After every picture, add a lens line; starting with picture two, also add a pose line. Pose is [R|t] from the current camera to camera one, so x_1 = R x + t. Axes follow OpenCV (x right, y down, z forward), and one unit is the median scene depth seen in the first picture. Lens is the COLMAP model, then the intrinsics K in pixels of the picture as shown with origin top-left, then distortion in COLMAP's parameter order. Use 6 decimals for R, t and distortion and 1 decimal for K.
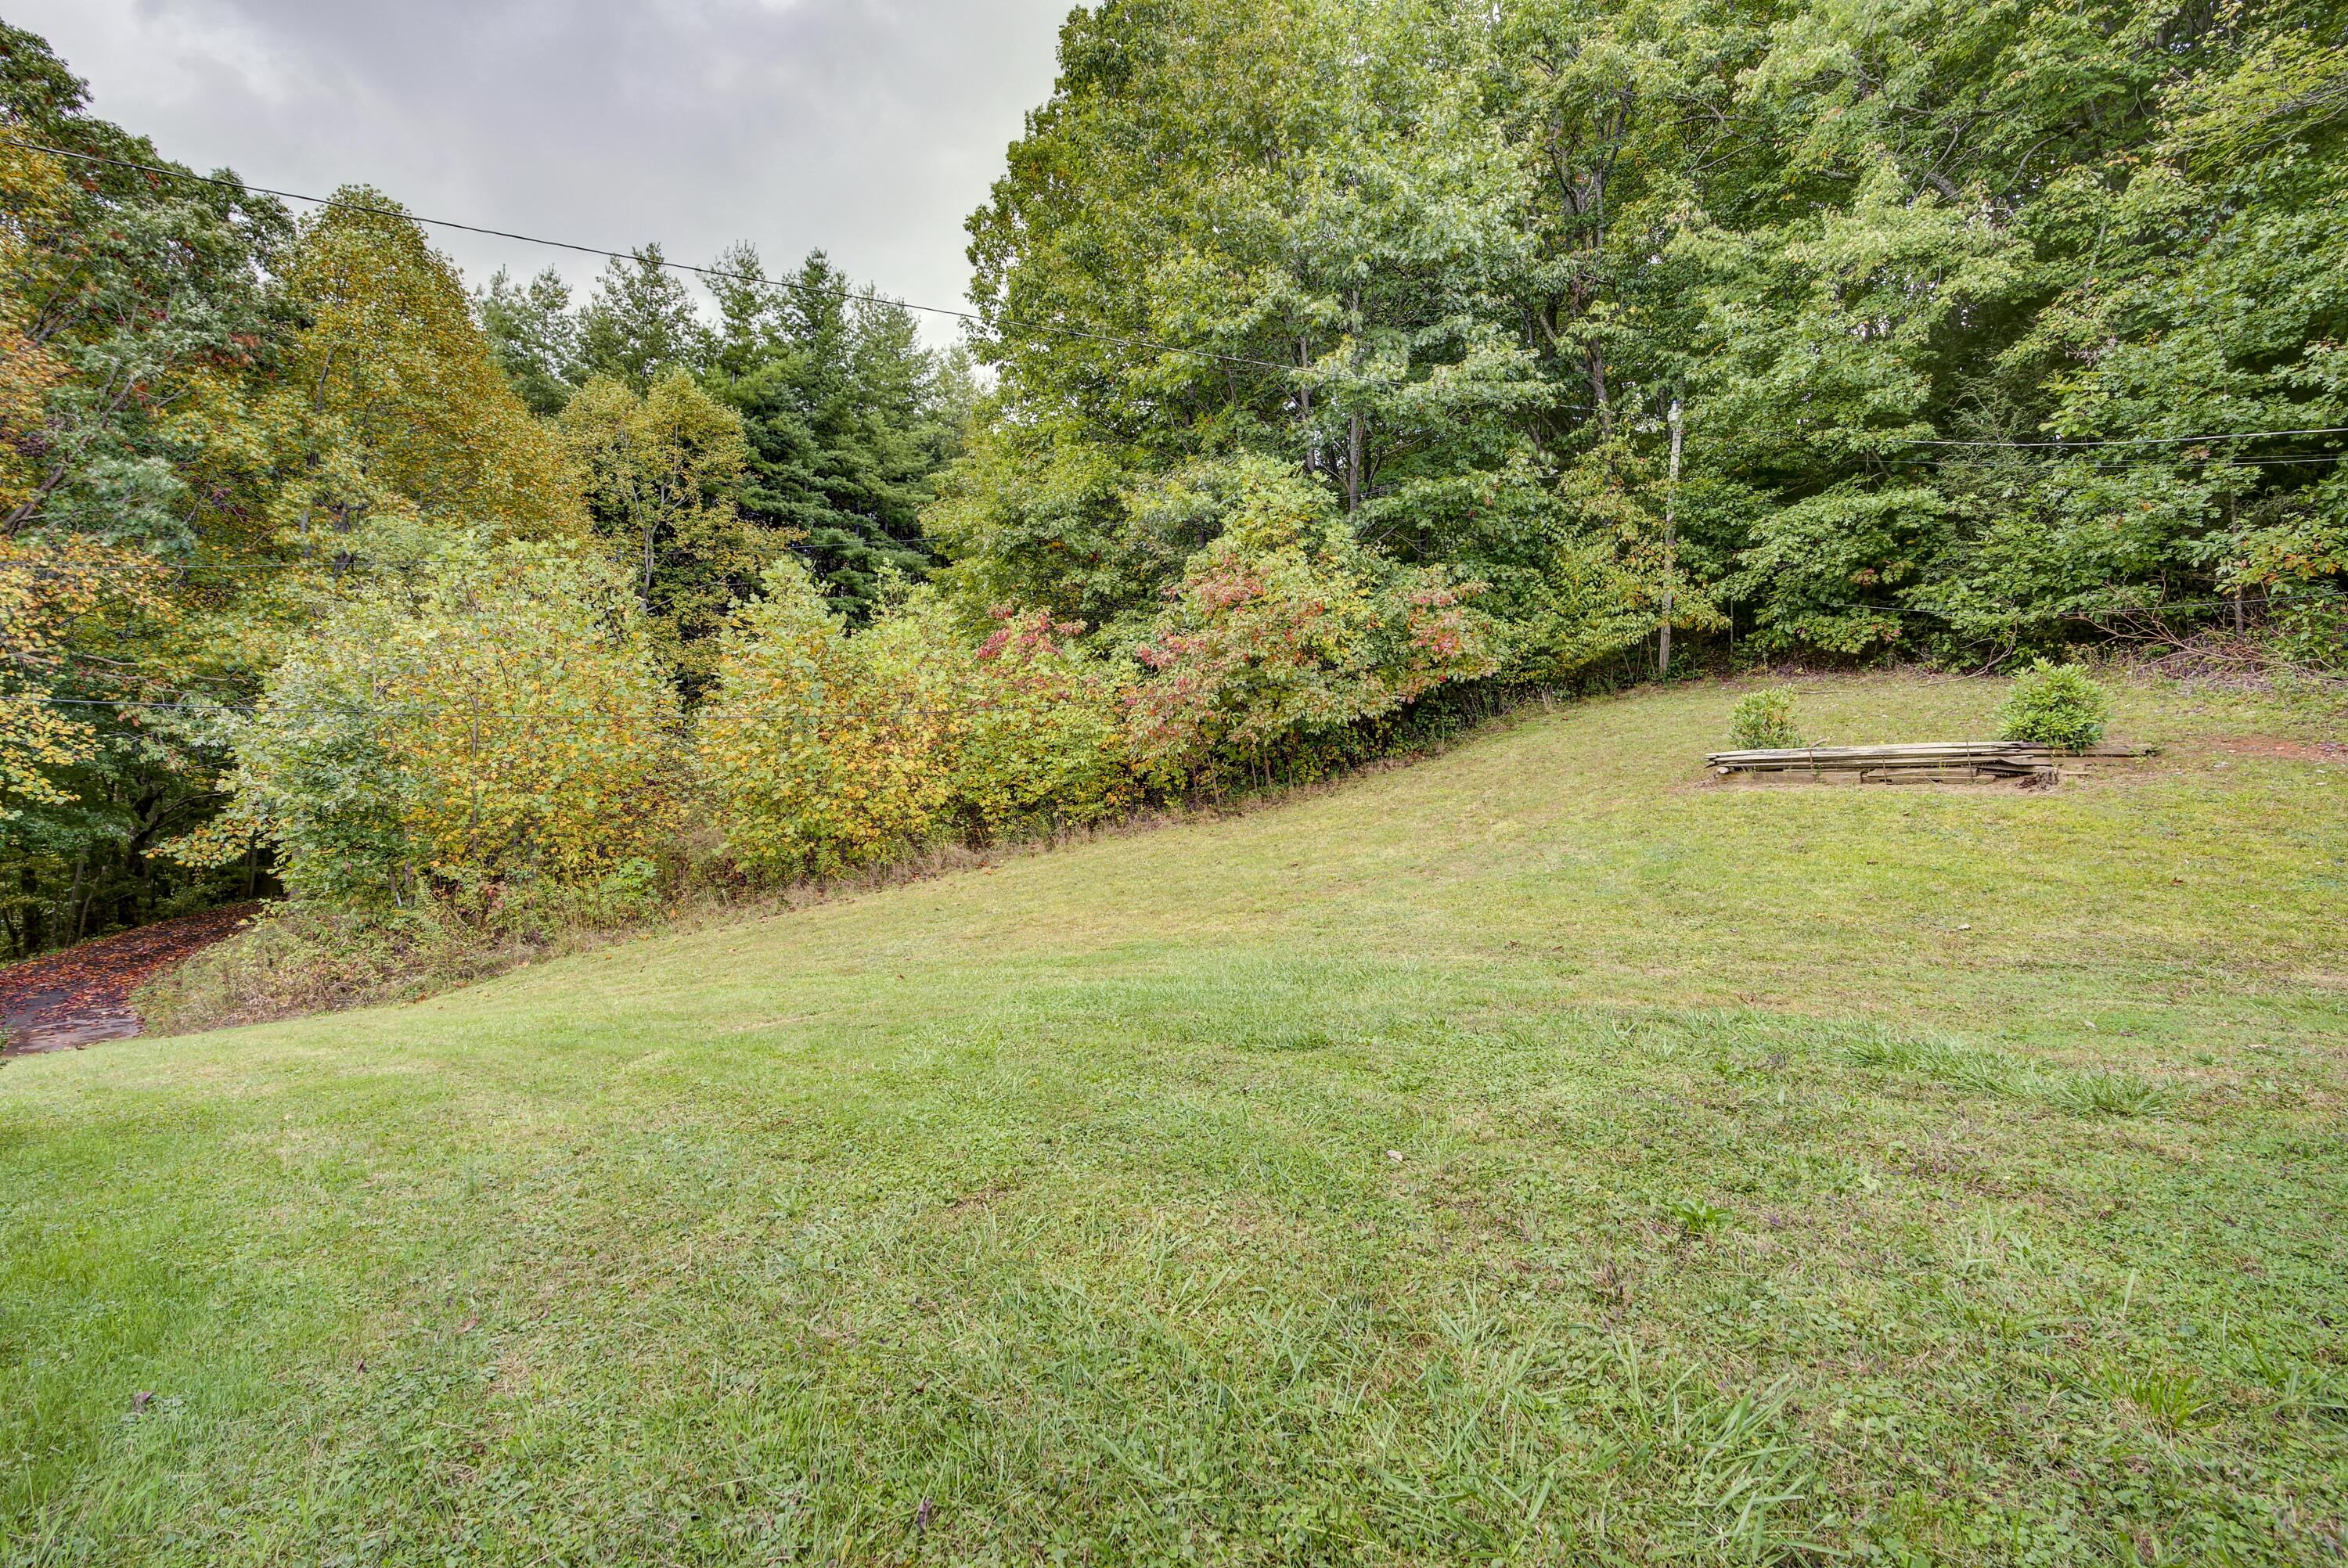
lens RADIAL K [[1115.2, 0, 1124.9], [0, 1115.2, 764.1], [0, 0, 1]] dist [0.017330, 0.000034]
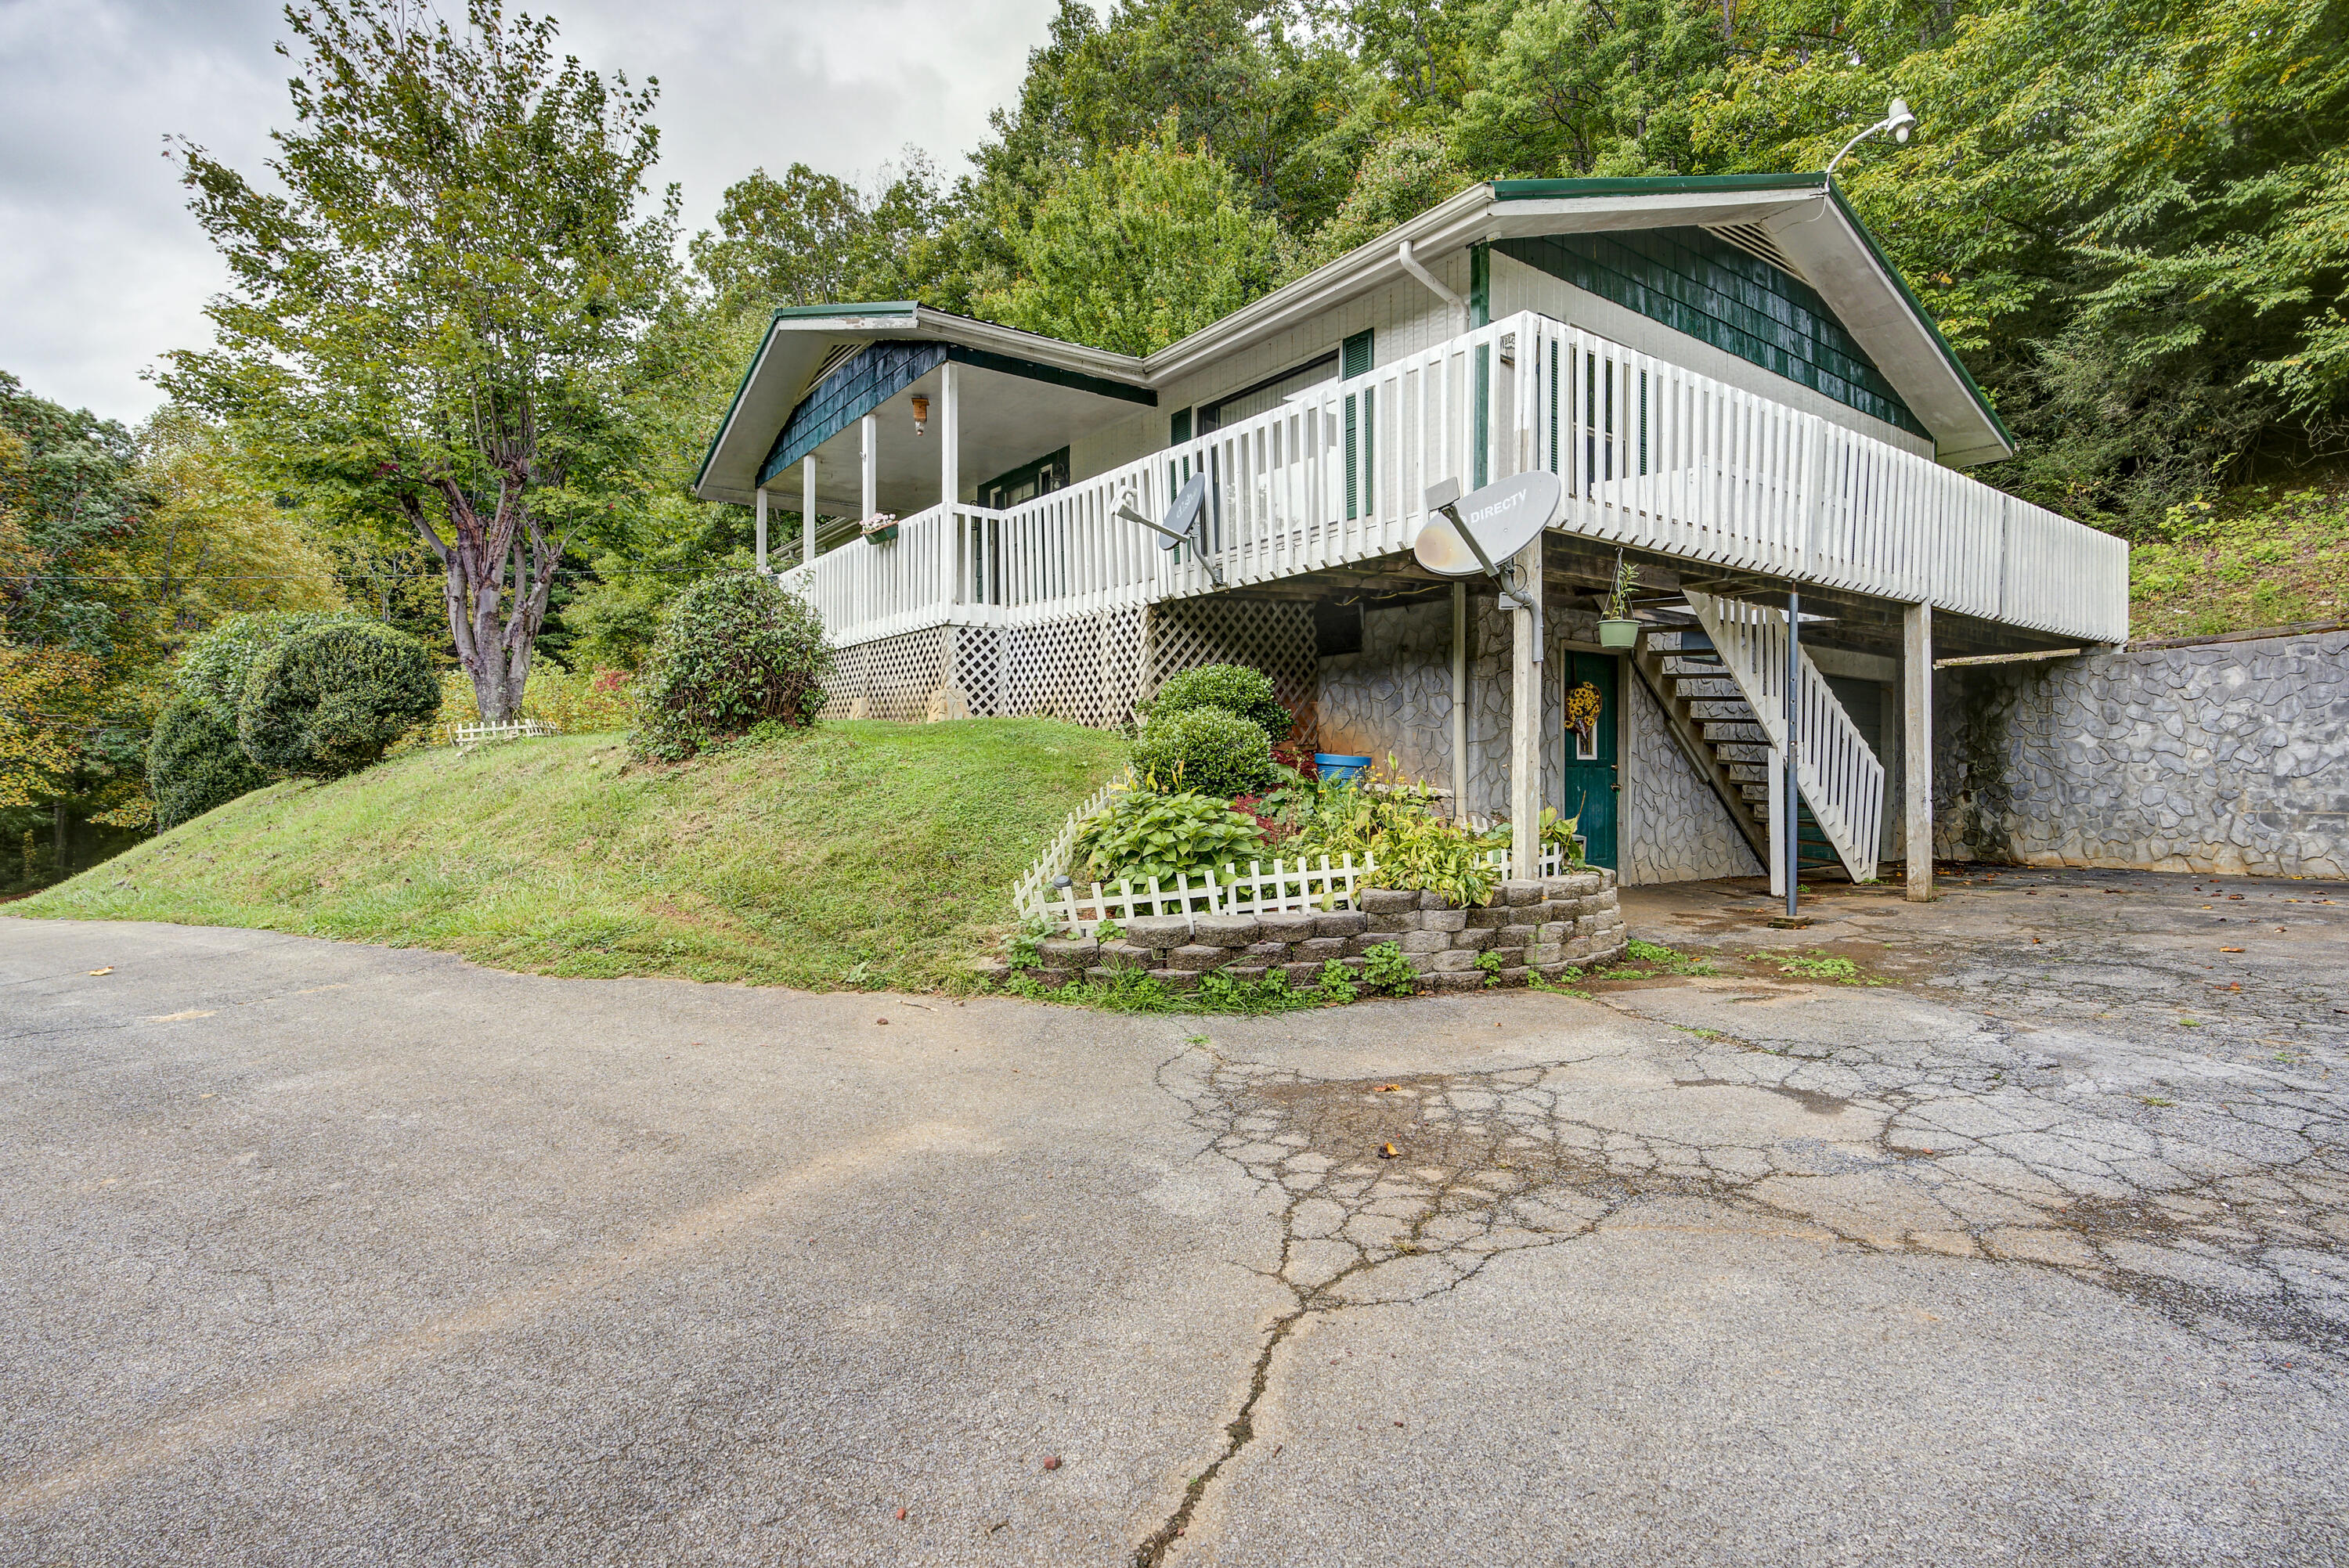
lens RADIAL K [[1126.1, 0, 1204.0], [0, 1126.1, 774.9], [0, 0, 1]] dist [-0.001105, -0.000375]
pose [[0.972616, -0.057671, 0.225150, 0.379169], [0.052637, 0.998213, 0.028303, 0.042210], [-0.226380, -0.015676, 0.973913, -0.954862]]
